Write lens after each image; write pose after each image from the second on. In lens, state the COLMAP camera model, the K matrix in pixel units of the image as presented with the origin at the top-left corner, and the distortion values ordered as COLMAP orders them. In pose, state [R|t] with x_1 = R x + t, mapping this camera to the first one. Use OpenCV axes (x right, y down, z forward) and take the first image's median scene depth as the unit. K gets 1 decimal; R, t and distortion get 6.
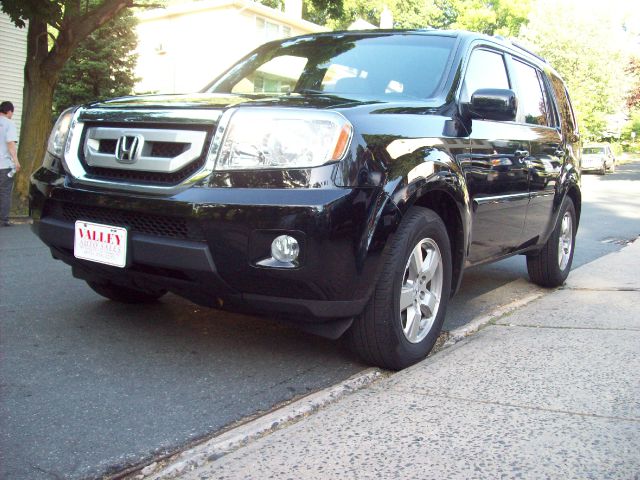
lens RADIAL K [[686.4, 0, 320.0], [0, 686.4, 240.0], [0, 0, 1]] dist [-0.192286, 0.176333]
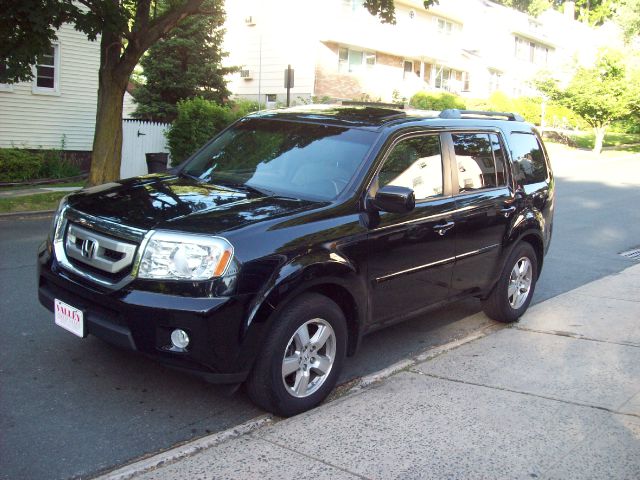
lens RADIAL K [[686.4, 0, 320.0], [0, 686.4, 240.0], [0, 0, 1]] dist [-0.192286, 0.176333]
pose [[0.988565, 0.038567, -0.145780, 0.380611], [-0.029119, 0.997368, 0.066395, -0.257787], [0.147957, -0.061391, 0.987087, -0.287110]]
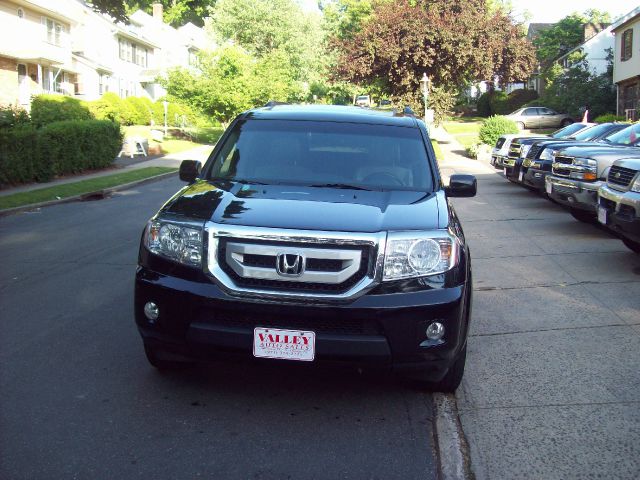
lens RADIAL K [[686.4, 0, 320.0], [0, 686.4, 240.0], [0, 0, 1]] dist [-0.192286, 0.176333]
pose [[0.891567, -0.094230, 0.442977, -0.785403], [0.066963, 0.994792, 0.076837, -0.271548], [-0.447911, -0.038842, 0.893234, -0.148392]]
